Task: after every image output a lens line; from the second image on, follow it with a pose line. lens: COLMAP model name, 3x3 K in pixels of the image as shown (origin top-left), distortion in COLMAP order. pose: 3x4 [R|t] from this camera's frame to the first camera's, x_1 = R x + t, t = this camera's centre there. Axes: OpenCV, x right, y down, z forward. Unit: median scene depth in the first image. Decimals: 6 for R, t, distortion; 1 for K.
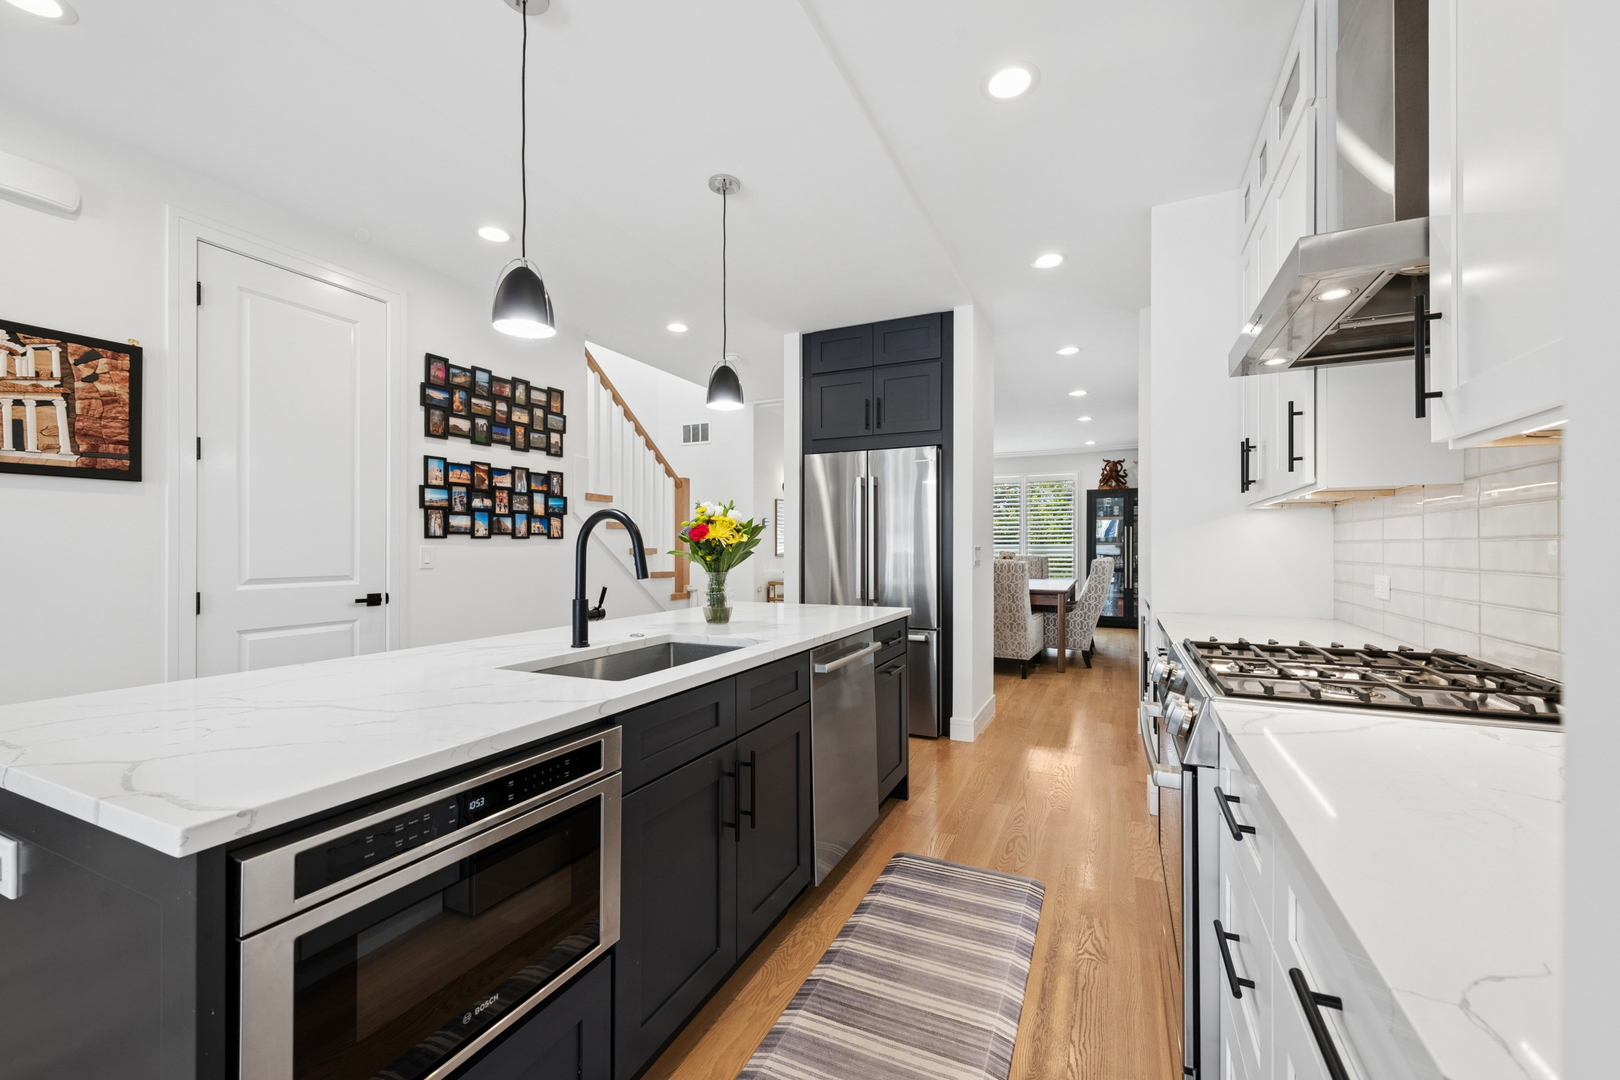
lens RADIAL K [[655.1, 0, 804.2], [0, 655.1, 543.5], [0, 0, 1]] dist [-0.000585, -0.000208]
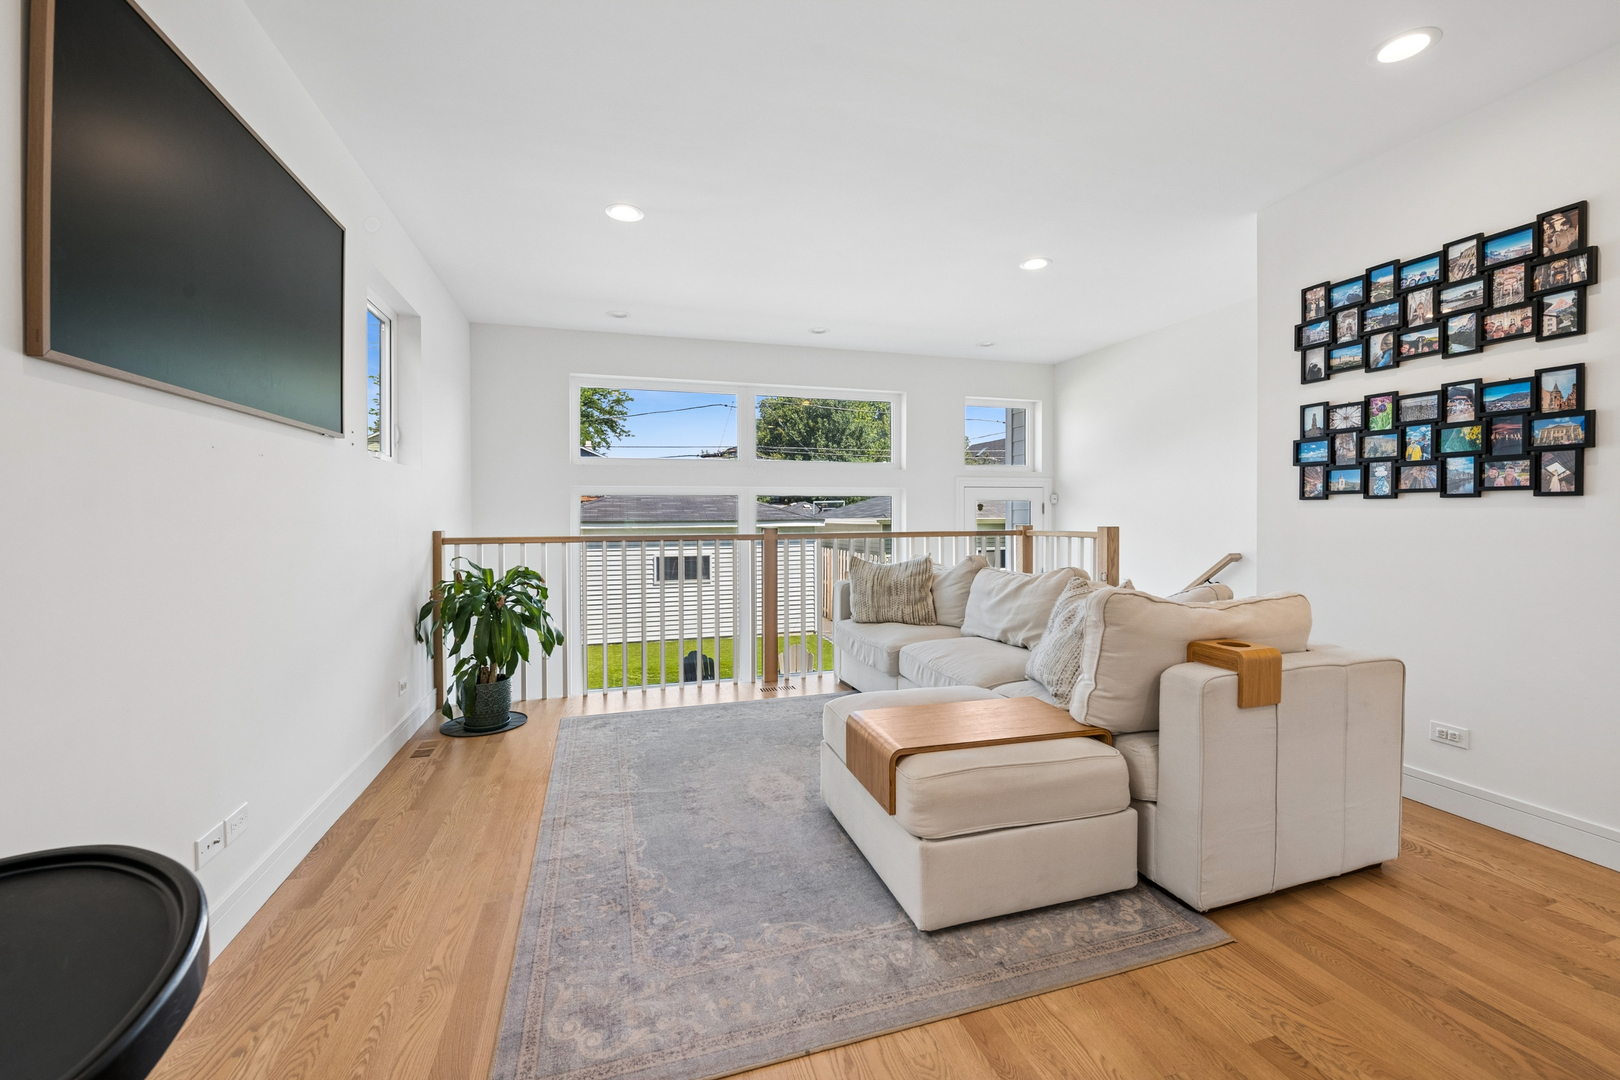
lens RADIAL K [[655.1, 0, 806.1], [0, 655.1, 522.6], [0, 0, 1]] dist [-0.000585, -0.000208]
pose [[-0.739607, 0.010556, -0.672956, 0.479405], [0.001533, 0.999901, 0.014000, 0.008757], [0.673037, 0.009322, -0.739550, 1.110018]]
